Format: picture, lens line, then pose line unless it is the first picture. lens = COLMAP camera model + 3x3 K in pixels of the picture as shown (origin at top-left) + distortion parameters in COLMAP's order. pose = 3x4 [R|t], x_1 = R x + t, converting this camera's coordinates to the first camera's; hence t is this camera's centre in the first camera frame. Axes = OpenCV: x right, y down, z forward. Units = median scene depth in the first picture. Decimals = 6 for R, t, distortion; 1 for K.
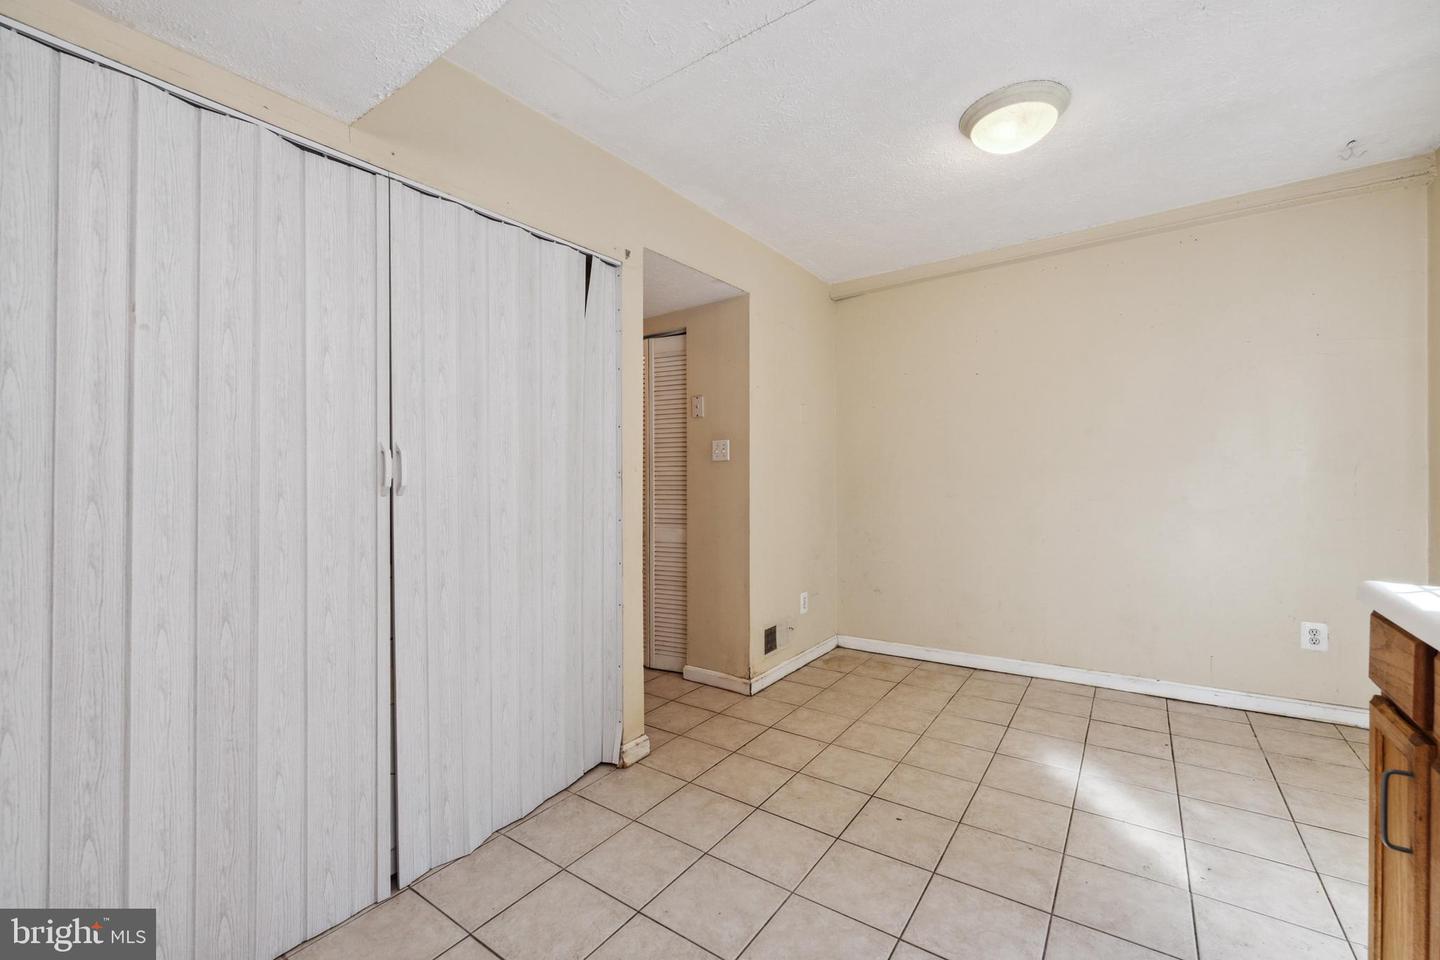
lens RADIAL K [[591.2, 0, 718.6], [0, 591.2, 480.9], [0, 0, 1]] dist [0.001398, -0.000253]
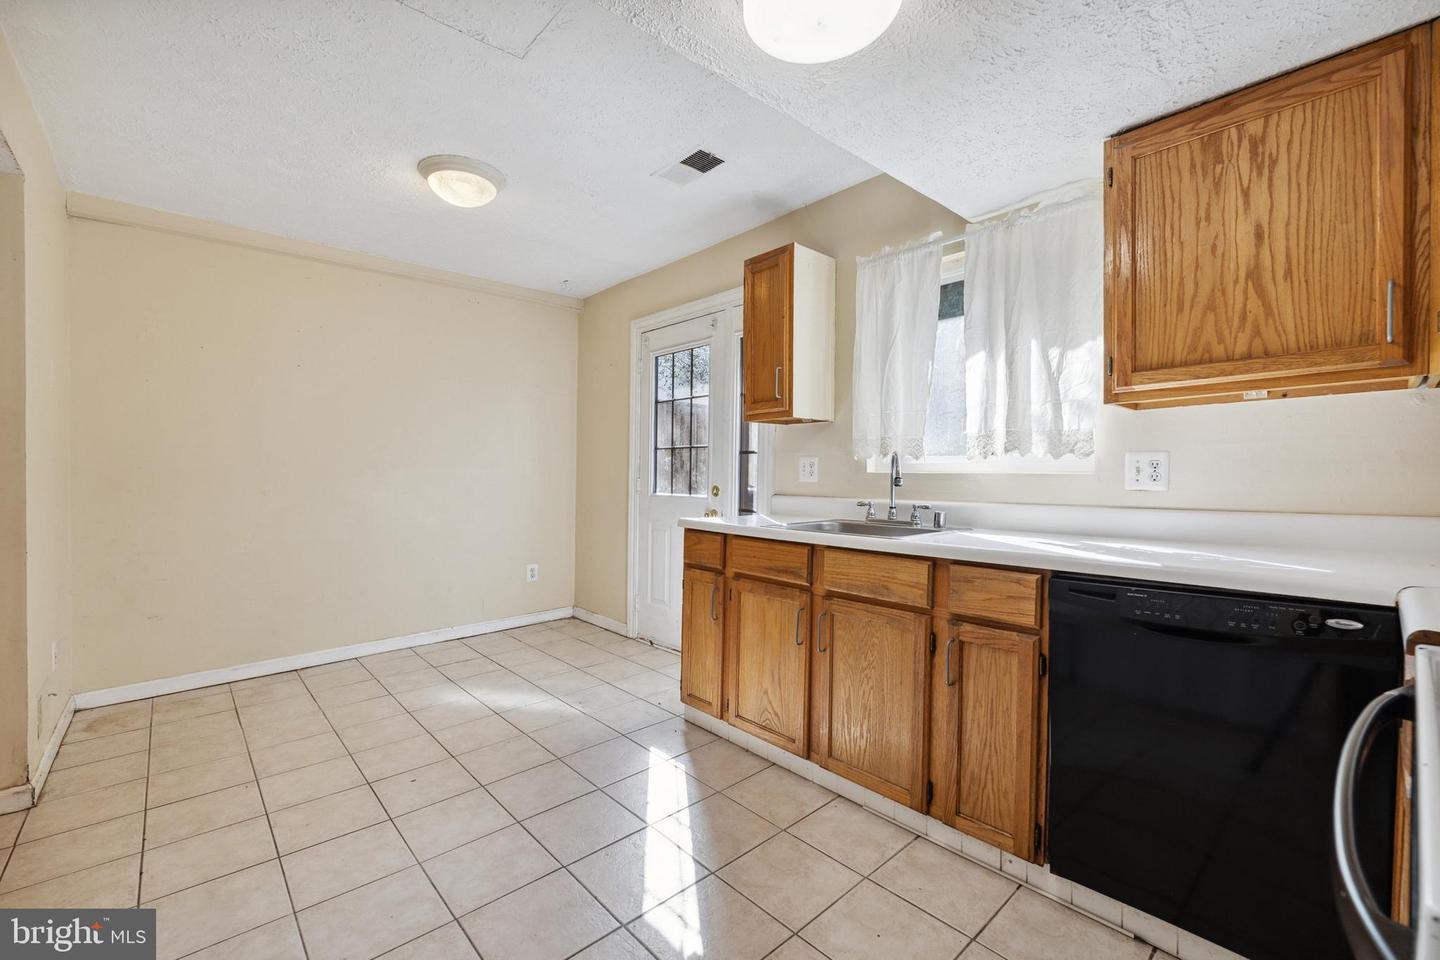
lens RADIAL K [[591.2, 0, 720.3], [0, 591.2, 483.1], [0, 0, 1]] dist [0.001398, -0.000253]
pose [[0.204994, -0.001824, 0.978762, -0.471874], [-0.001566, 0.999996, 0.002191, 0.011279], [-0.978762, -0.001982, 0.204990, 0.156609]]
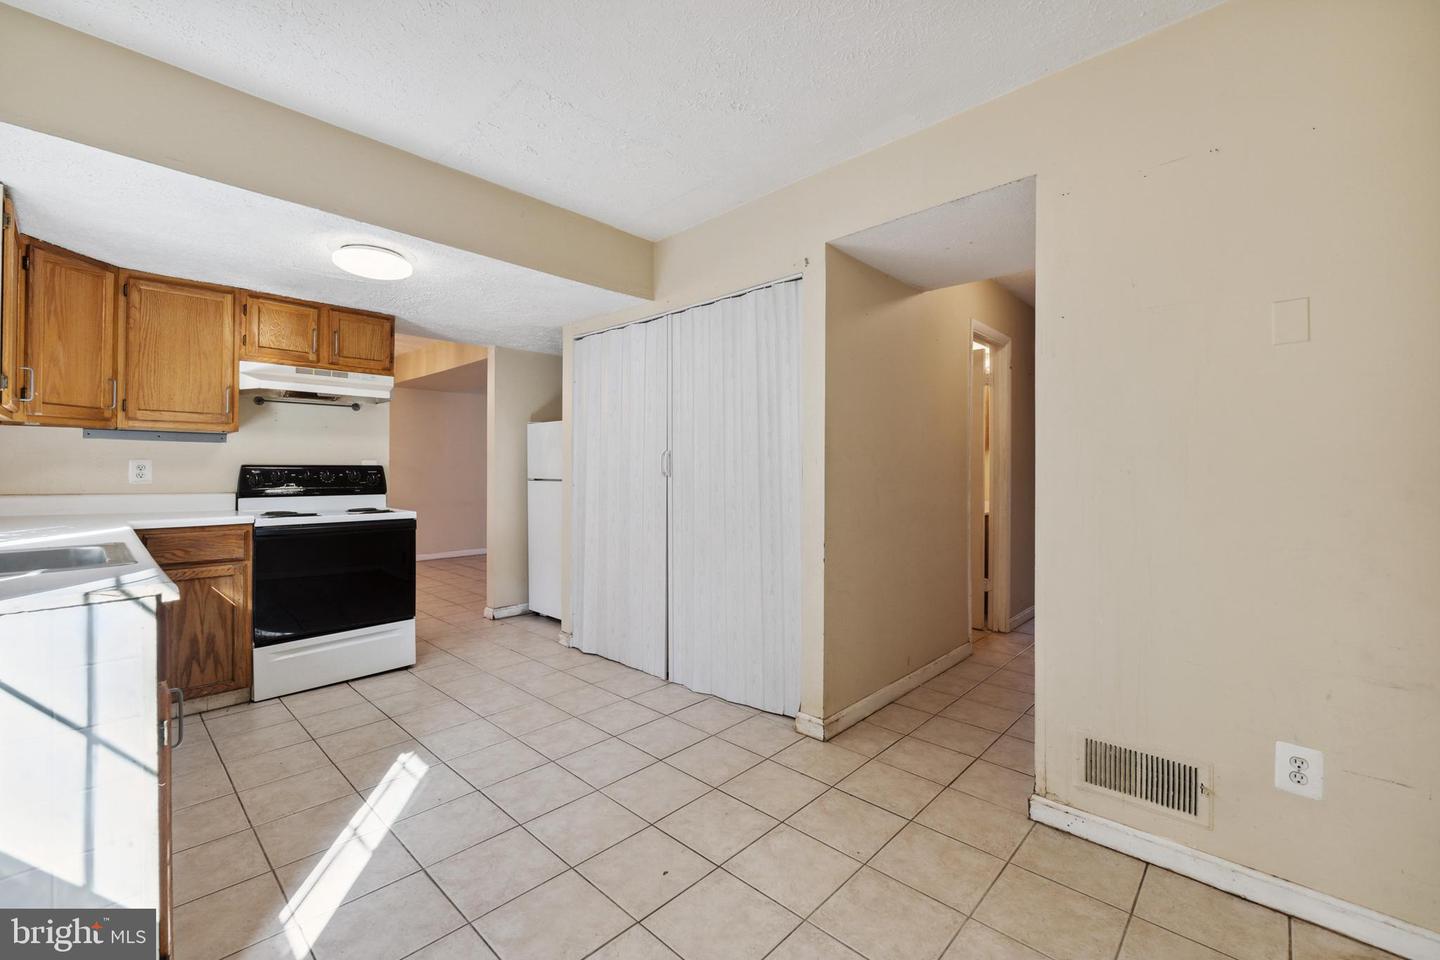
lens RADIAL K [[591.2, 0, 712.5], [0, 591.2, 469.7], [0, 0, 1]] dist [0.001398, -0.000253]
pose [[-0.148513, 0.006255, -0.988891, 0.814154], [-0.002503, 0.999974, 0.006701, -0.009854], [0.988907, 0.003471, -0.148493, 0.857642]]
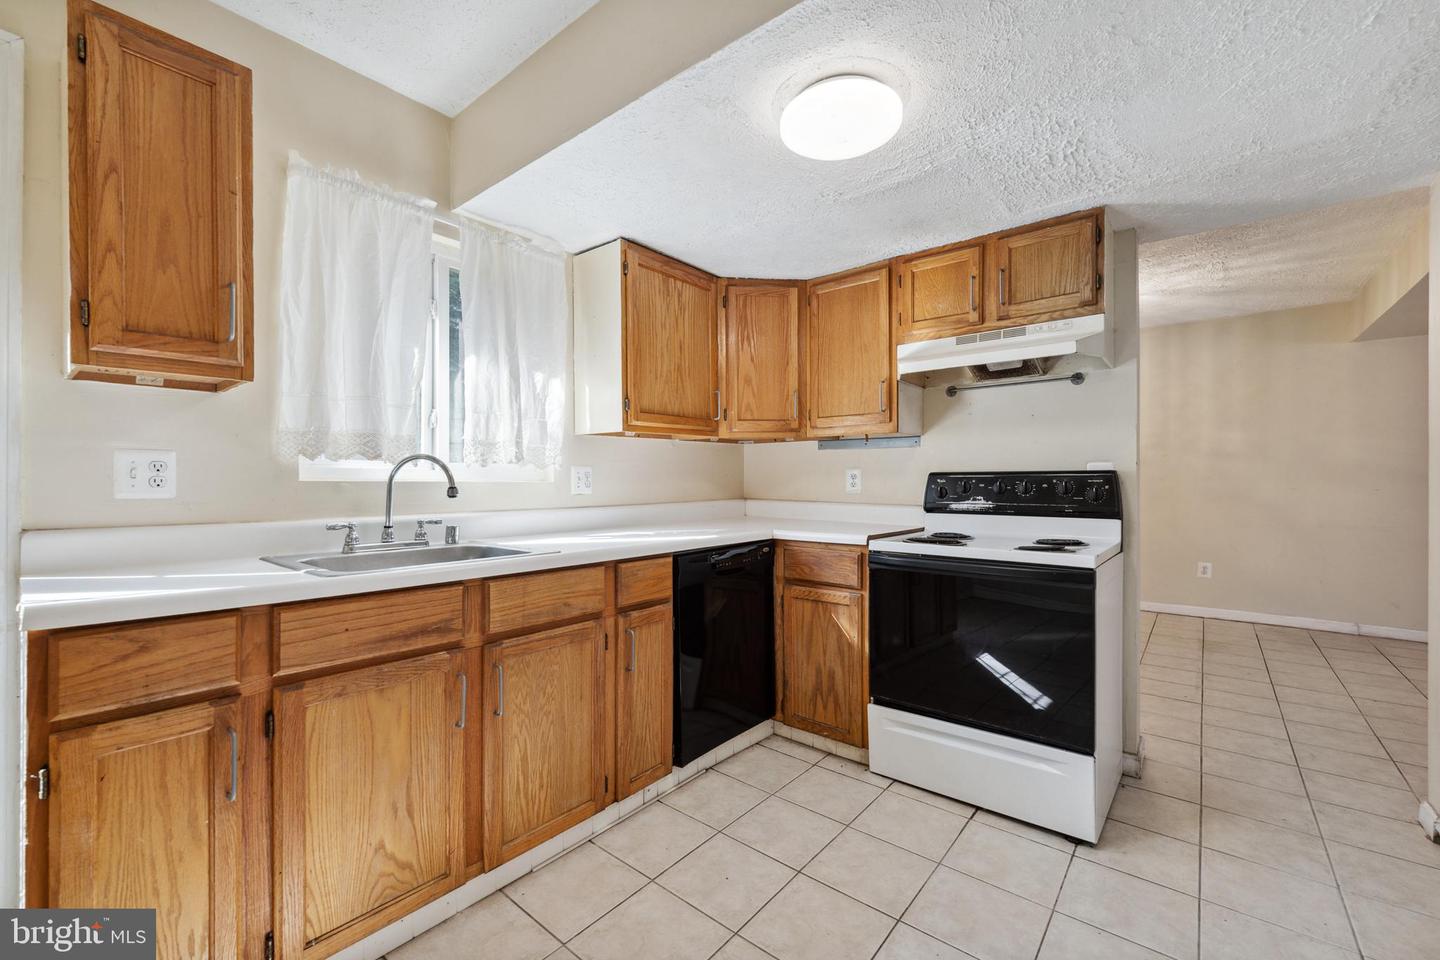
lens RADIAL K [[591.2, 0, 717.1], [0, 591.2, 482.2], [0, 0, 1]] dist [0.001398, -0.000253]
pose [[-0.996878, 0.009890, 0.078339, 0.030167], [0.010378, 0.999929, 0.005822, -0.001903], [-0.078276, 0.006617, -0.996910, 0.741923]]
